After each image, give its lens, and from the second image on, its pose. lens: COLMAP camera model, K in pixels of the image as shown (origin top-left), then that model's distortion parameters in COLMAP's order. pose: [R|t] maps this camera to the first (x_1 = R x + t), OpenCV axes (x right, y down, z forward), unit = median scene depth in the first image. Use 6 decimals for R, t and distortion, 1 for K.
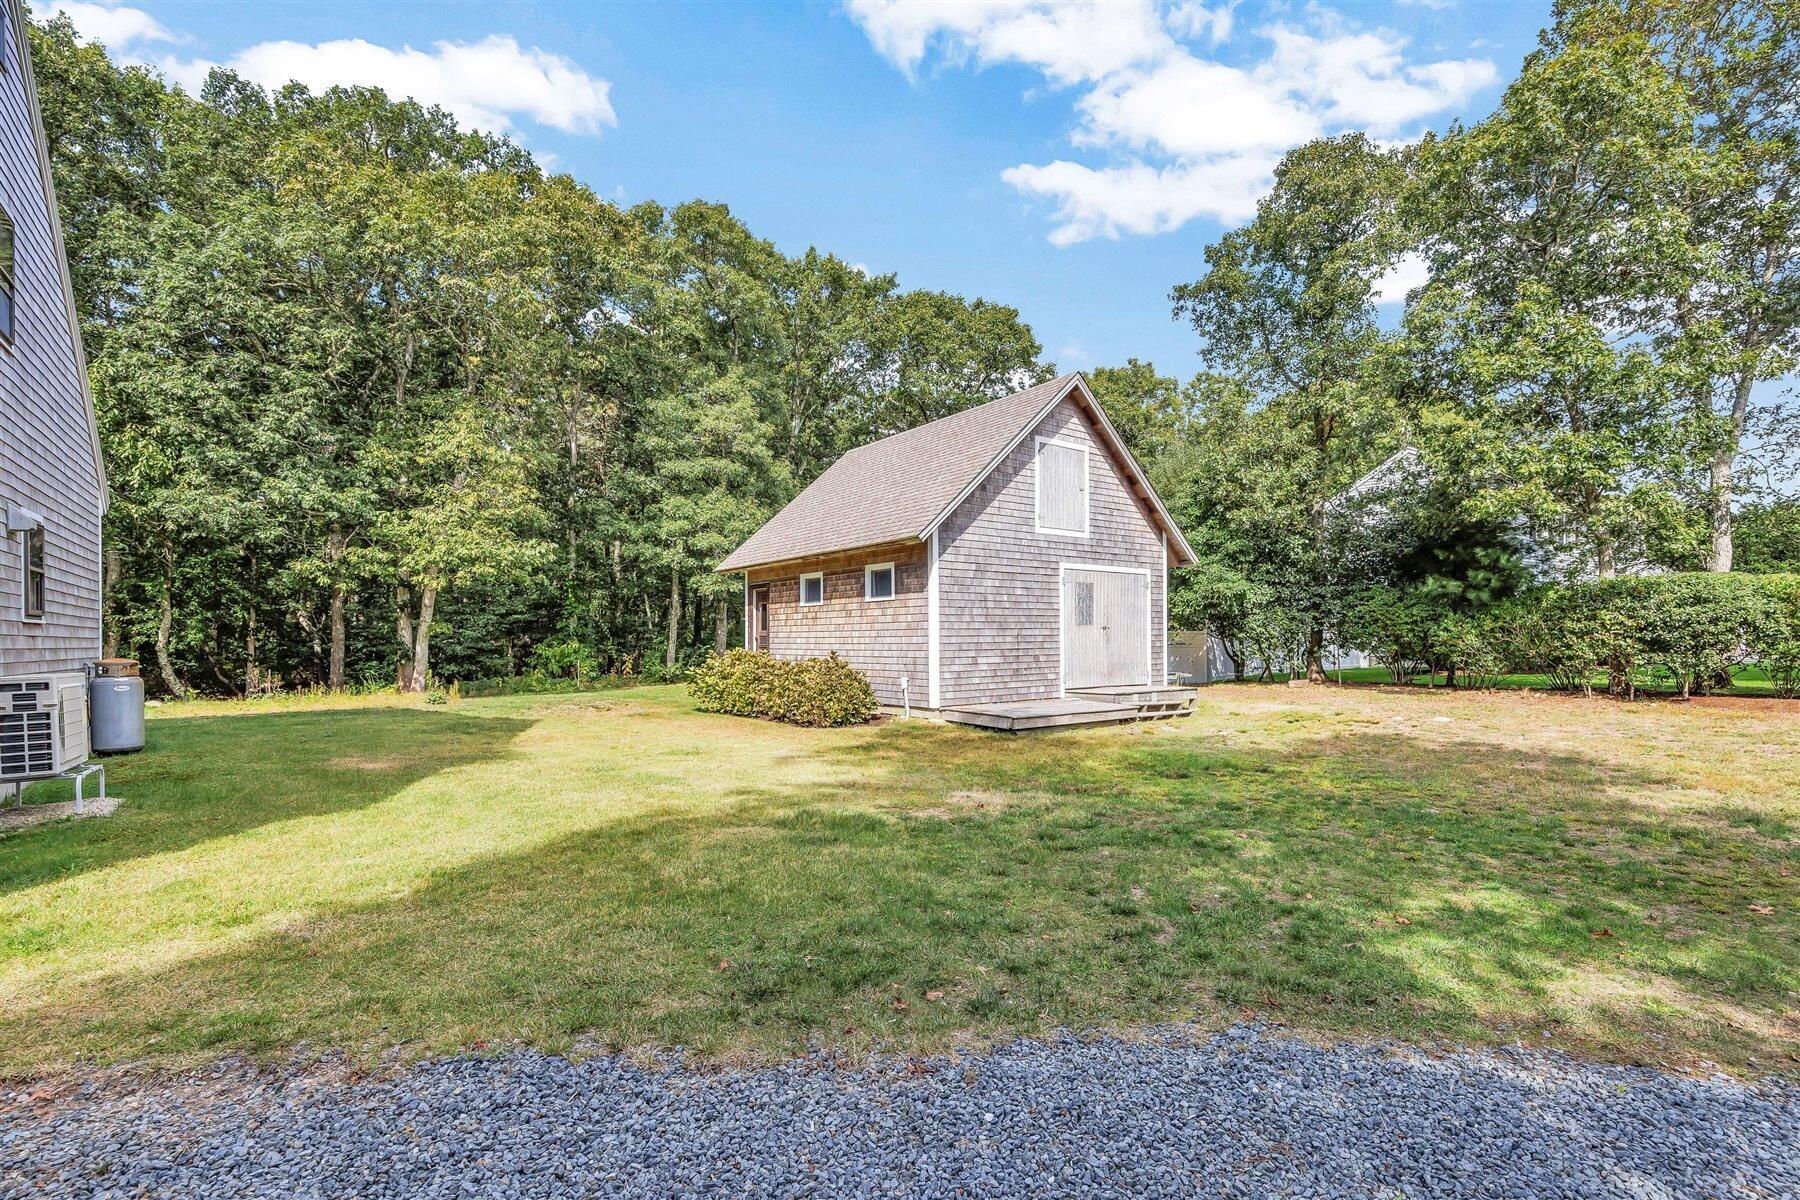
lens RADIAL K [[823.7, 0, 870.2], [0, 823.7, 632.1], [0, 0, 1]] dist [-0.004022, 0.000687]
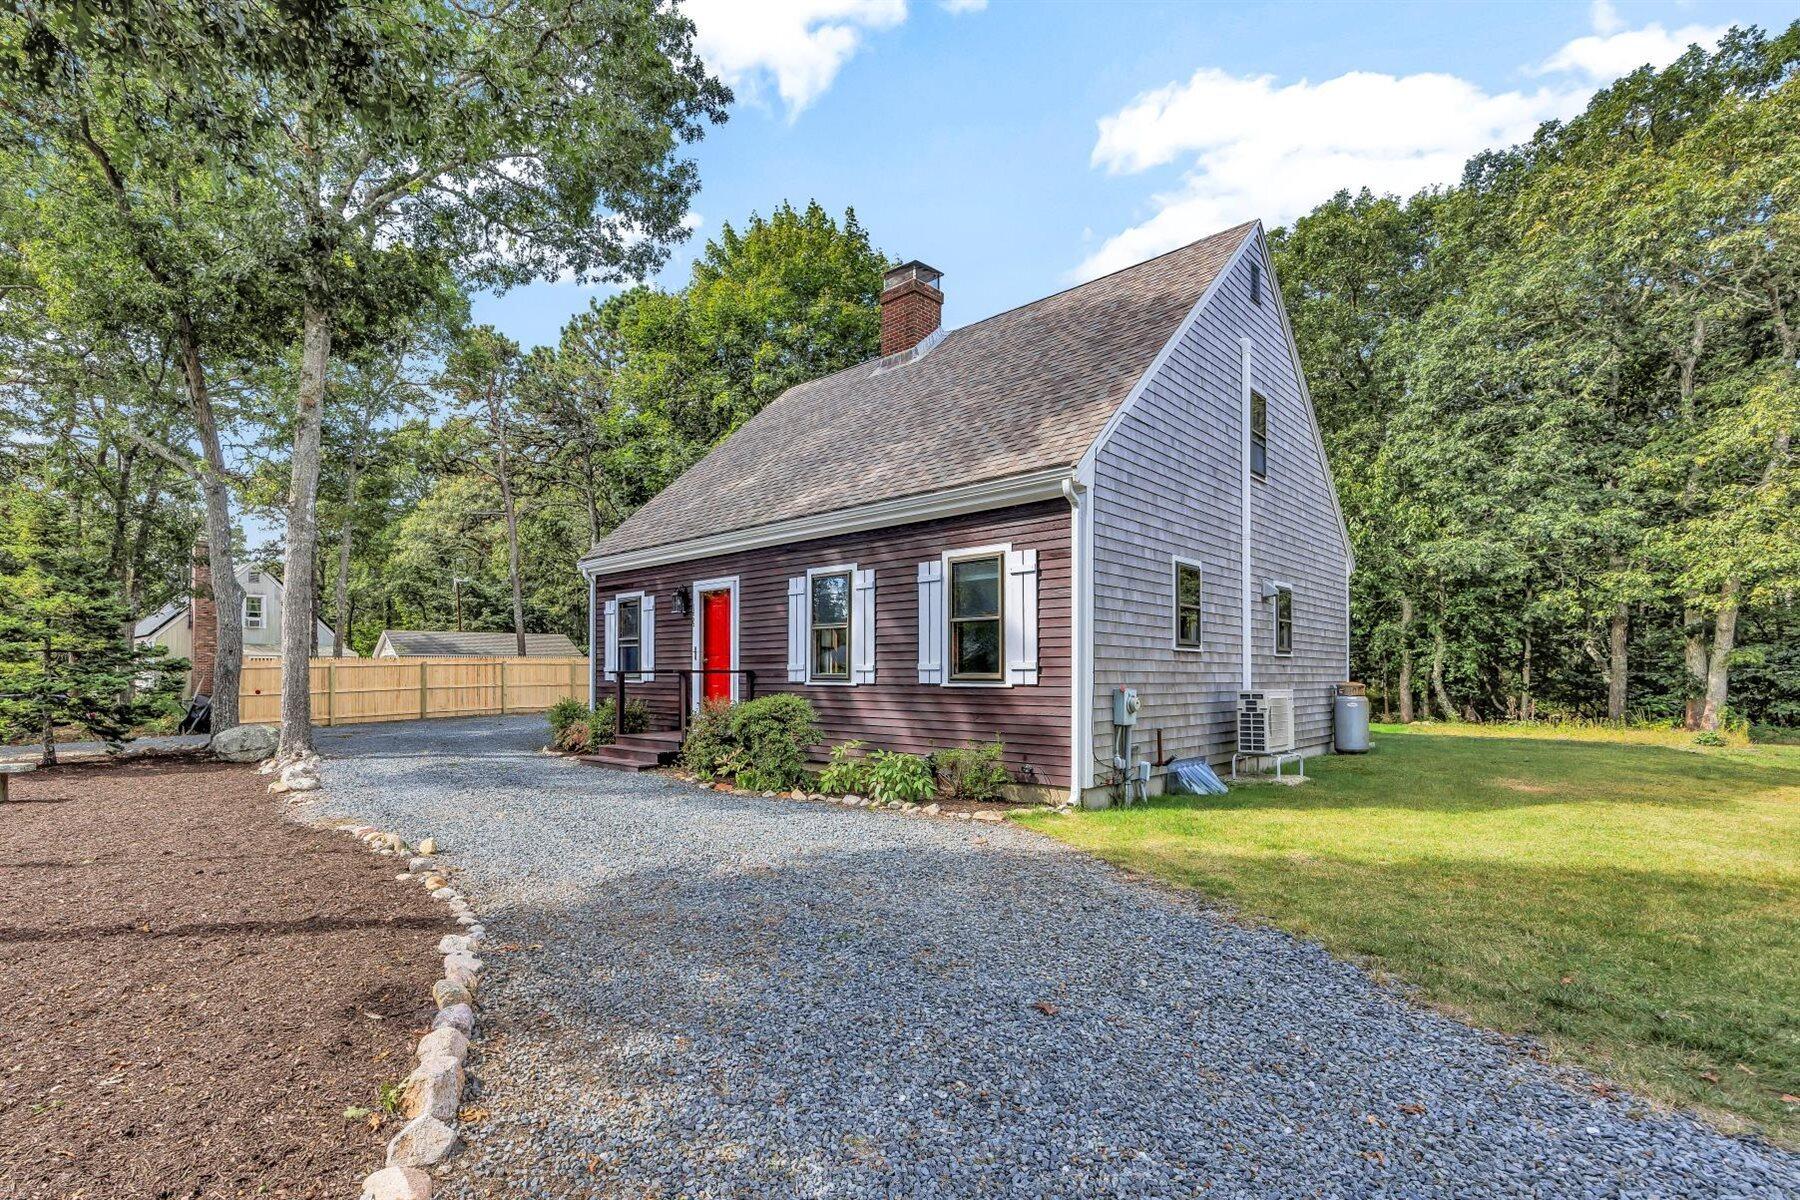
lens RADIAL K [[823.7, 0, 897.3], [0, 823.7, 604.8], [0, 0, 1]] dist [-0.004022, 0.000687]
pose [[0.221443, -0.072964, -0.972440, 0.111979], [0.003804, 0.997254, -0.073959, 0.001374], [0.975166, 0.012679, 0.221113, -0.008462]]
